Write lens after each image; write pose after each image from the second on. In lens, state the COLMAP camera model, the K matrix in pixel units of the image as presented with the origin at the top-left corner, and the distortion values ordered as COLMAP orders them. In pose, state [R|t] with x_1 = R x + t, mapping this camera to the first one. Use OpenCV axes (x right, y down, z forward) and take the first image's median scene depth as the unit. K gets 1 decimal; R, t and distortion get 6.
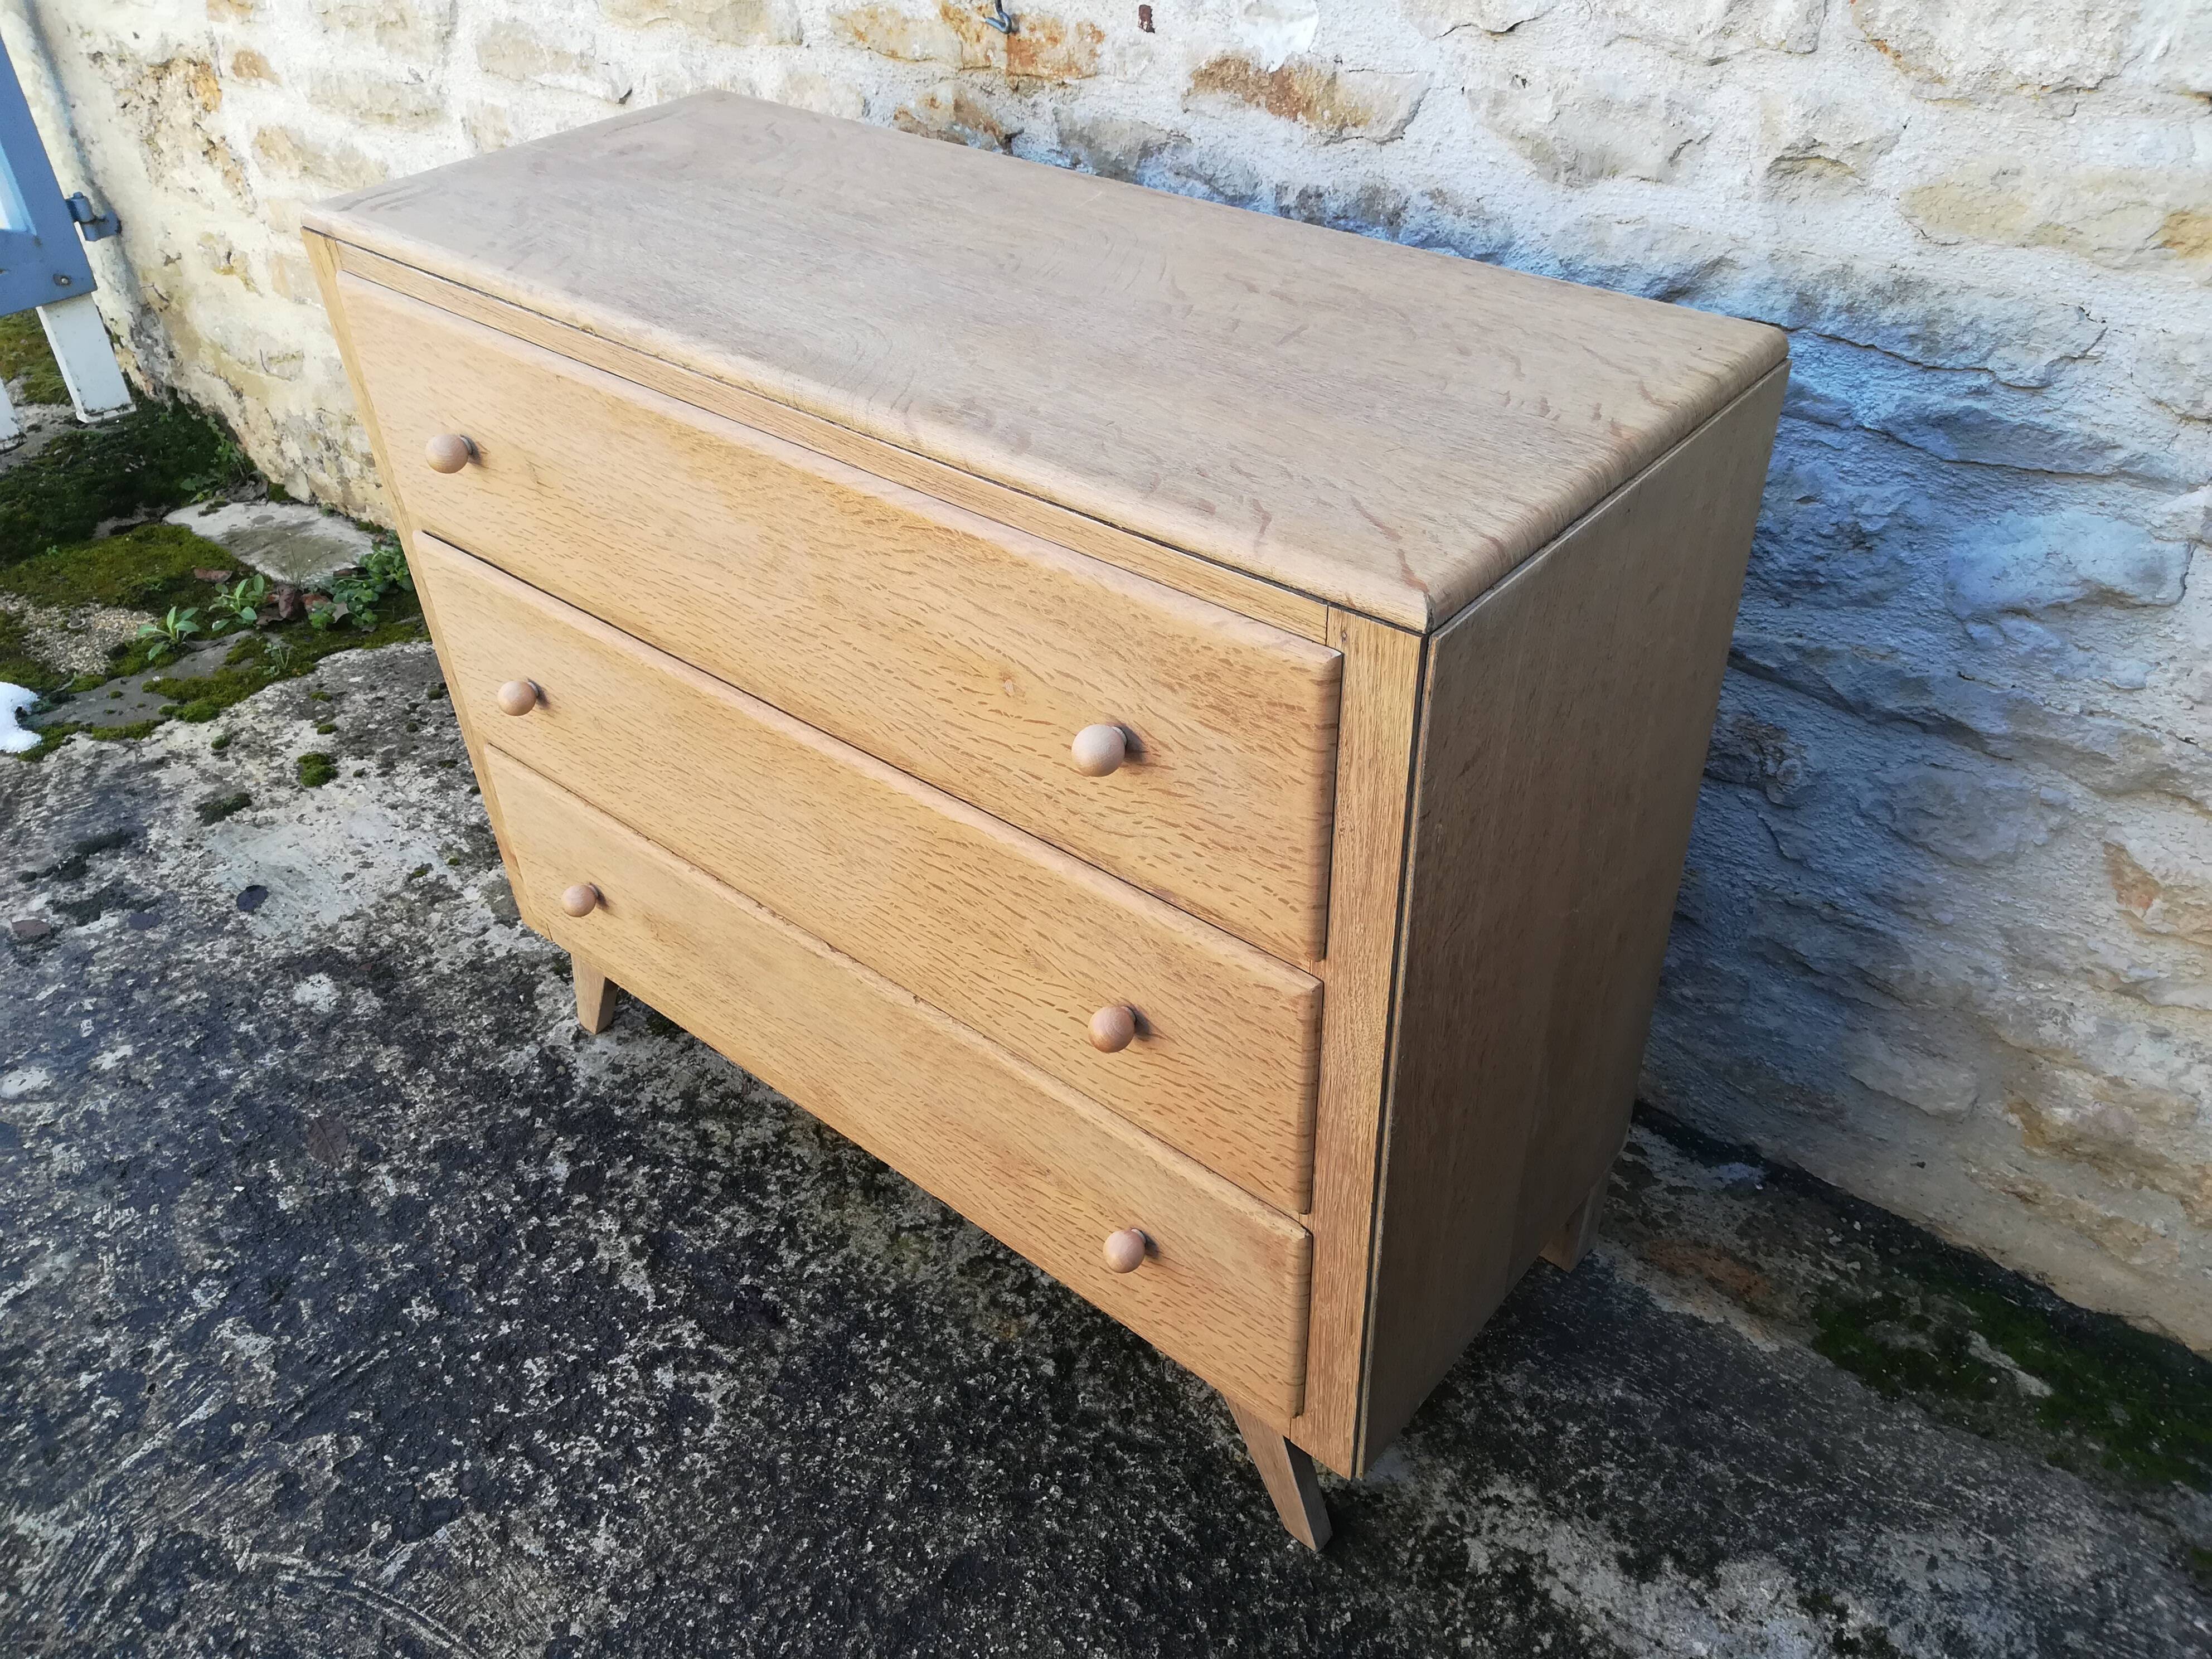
lens RADIAL K [[1682.2, 0, 1140.8], [0, 1682.2, 833.6], [0, 0, 1]] dist [0.048294, -0.060996]
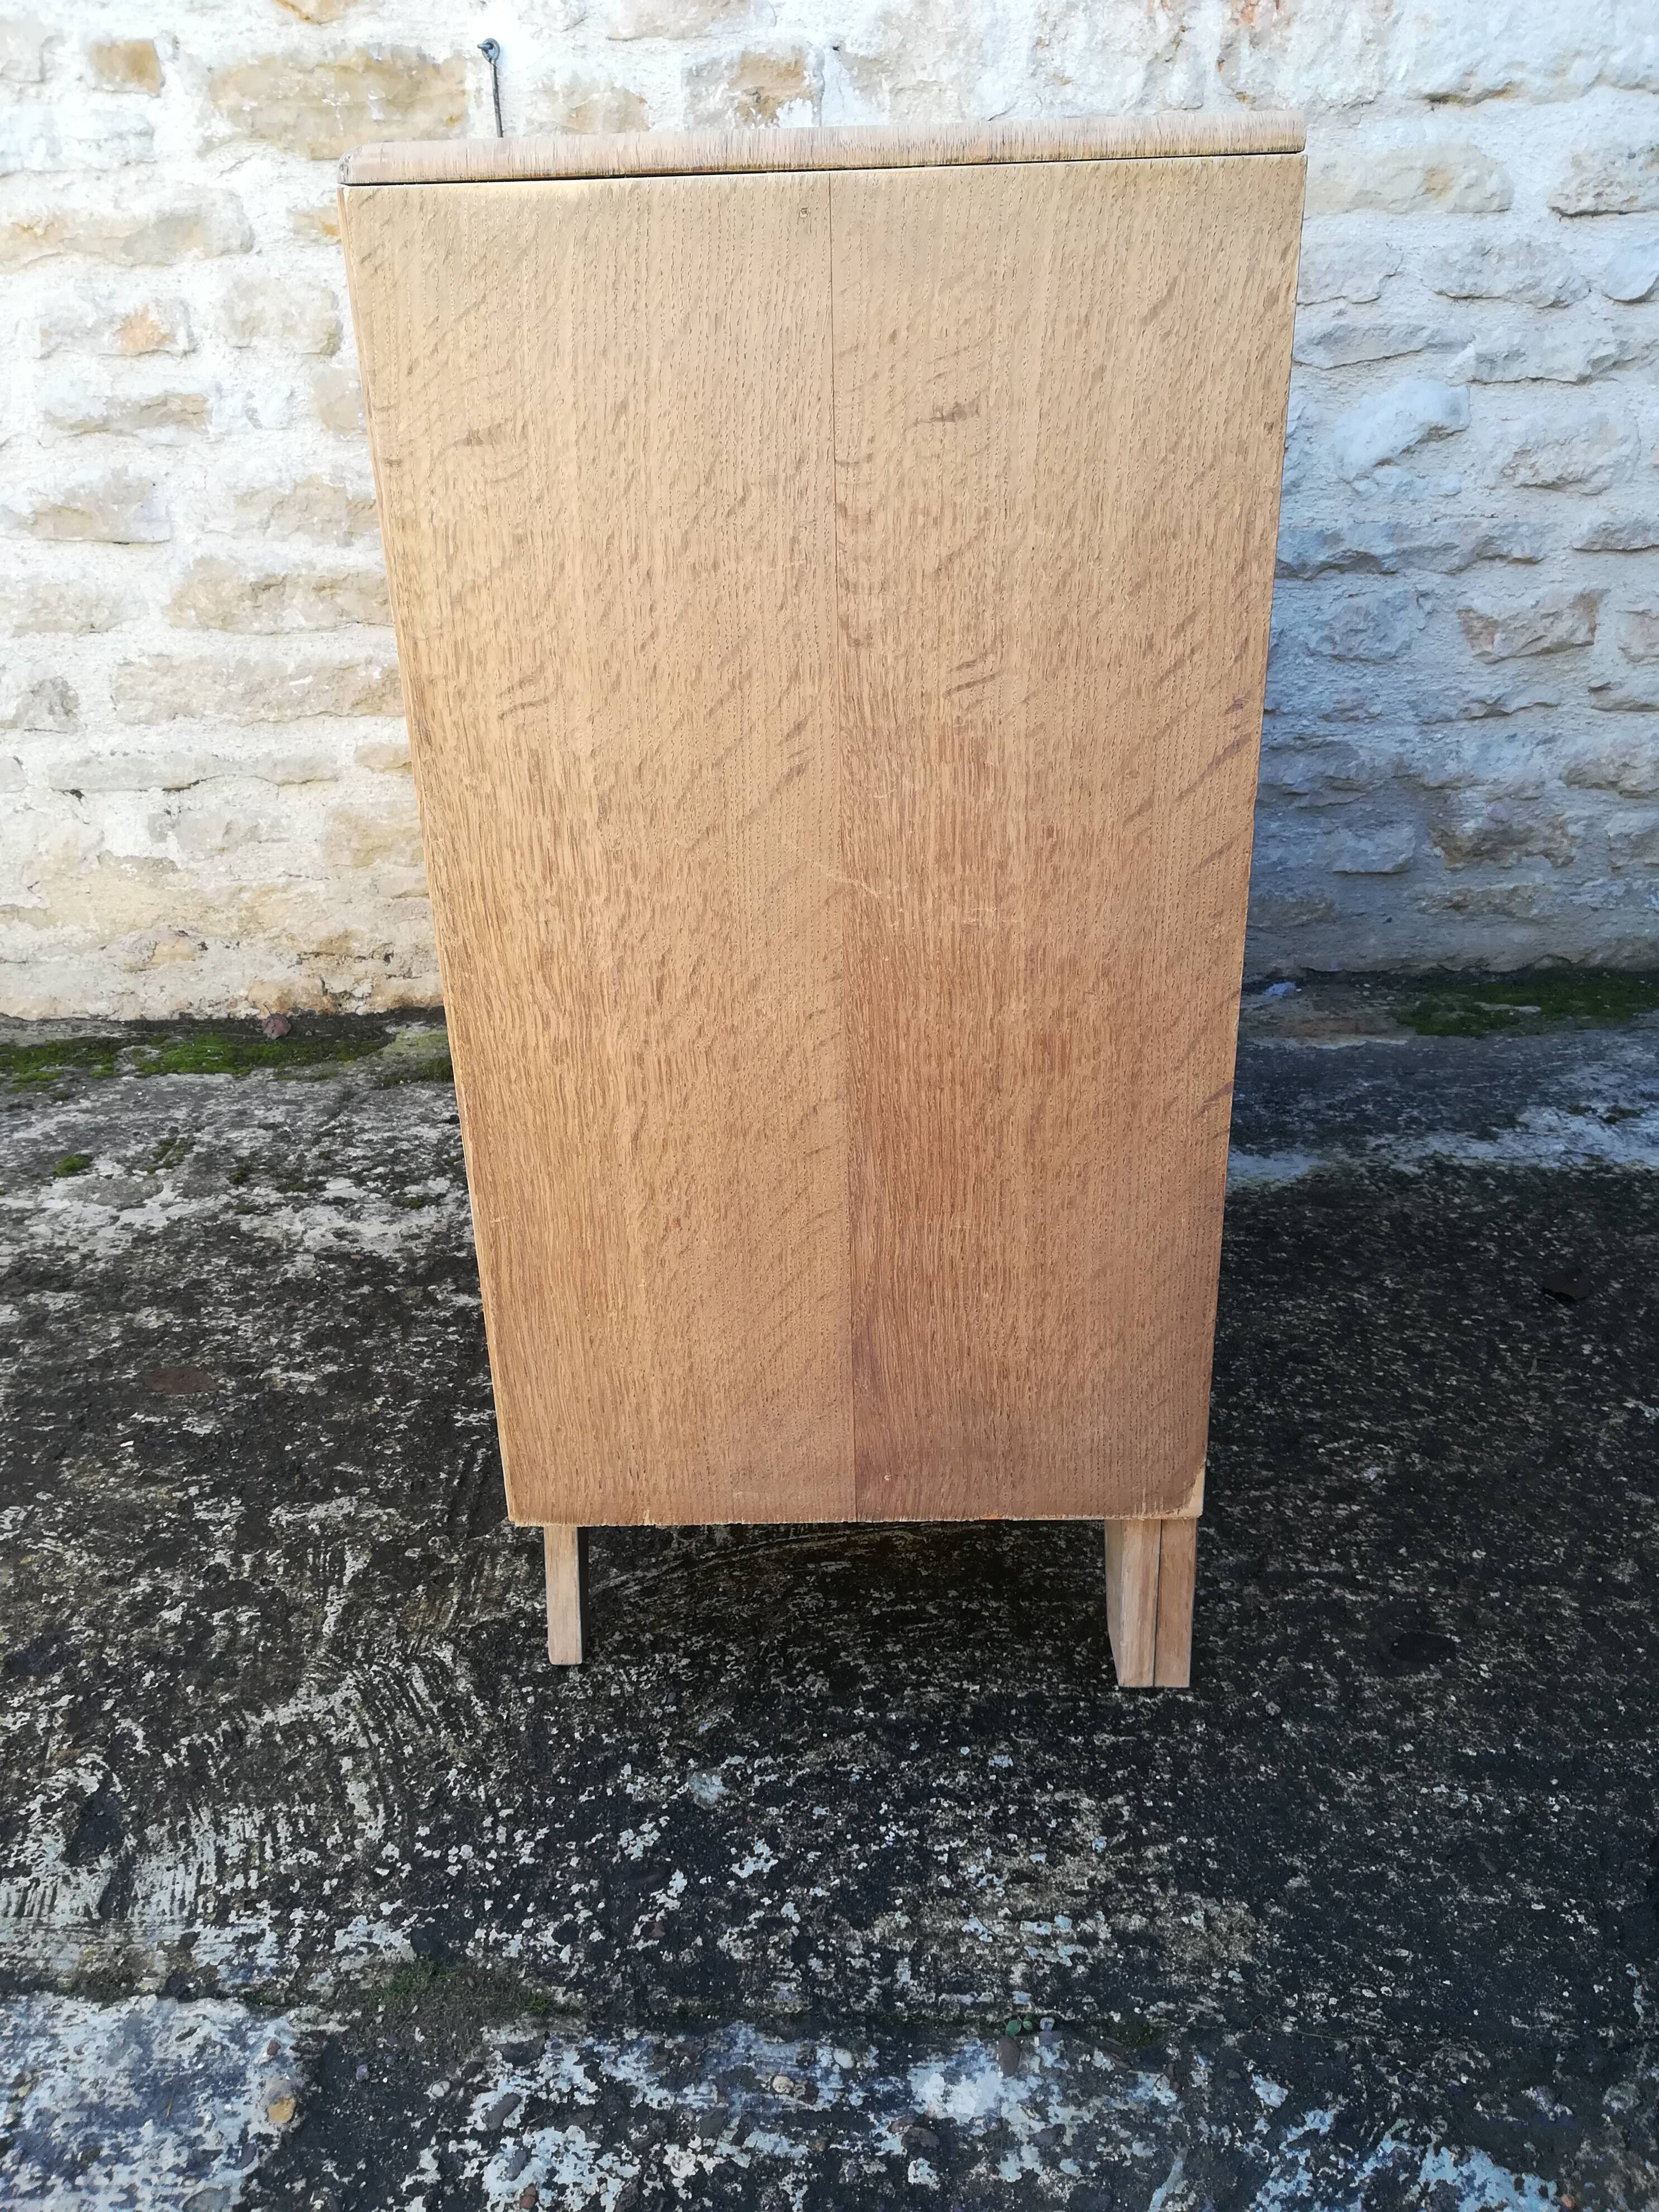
lens RADIAL K [[1682.2, 0, 825.8], [0, 1682.2, 1085.9], [0, 0, 1]] dist [0.048294, -0.060996]
pose [[0.774800, -0.264162, 0.574372, -0.791953], [0.389722, 0.914936, -0.104923, 0.305948], [-0.497797, 0.305139, 0.811842, 0.150944]]
